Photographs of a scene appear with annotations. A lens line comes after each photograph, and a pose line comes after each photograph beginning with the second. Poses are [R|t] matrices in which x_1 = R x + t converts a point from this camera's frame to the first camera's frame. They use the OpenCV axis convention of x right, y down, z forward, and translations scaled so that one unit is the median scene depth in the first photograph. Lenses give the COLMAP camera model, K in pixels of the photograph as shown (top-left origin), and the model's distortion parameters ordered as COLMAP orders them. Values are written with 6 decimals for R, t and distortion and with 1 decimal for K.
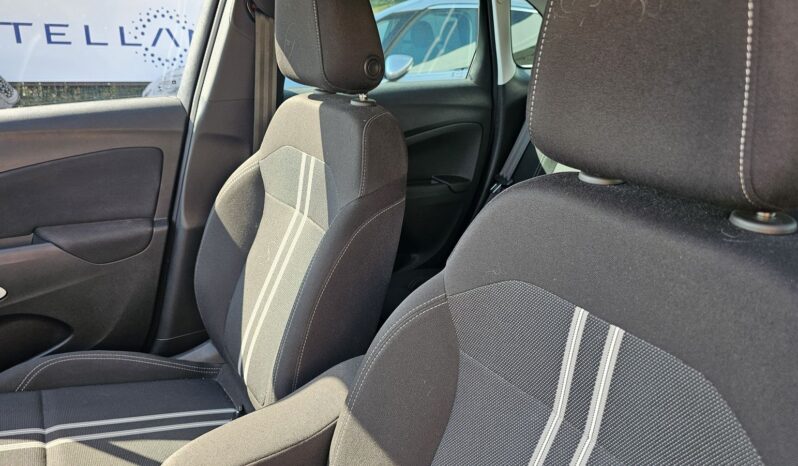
lens RADIAL K [[549.3, 0, 399.0], [0, 549.3, 233.0], [0, 0, 1]] dist [-0.000213, -0.001636]
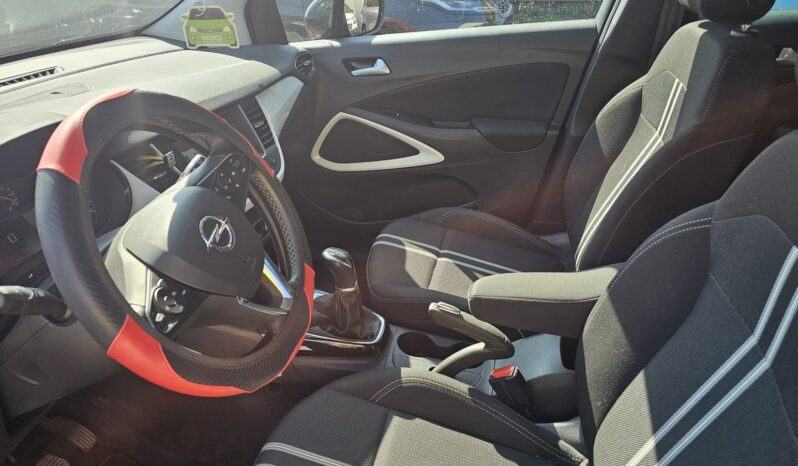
lens RADIAL K [[549.3, 0, 399.0], [0, 549.3, 233.0], [0, 0, 1]] dist [-0.000213, -0.001636]
pose [[0.695397, 0.275499, -0.663720, 0.217646], [-0.177739, 0.960837, 0.212606, 0.009043], [0.696299, -0.029877, 0.717130, -0.134089]]
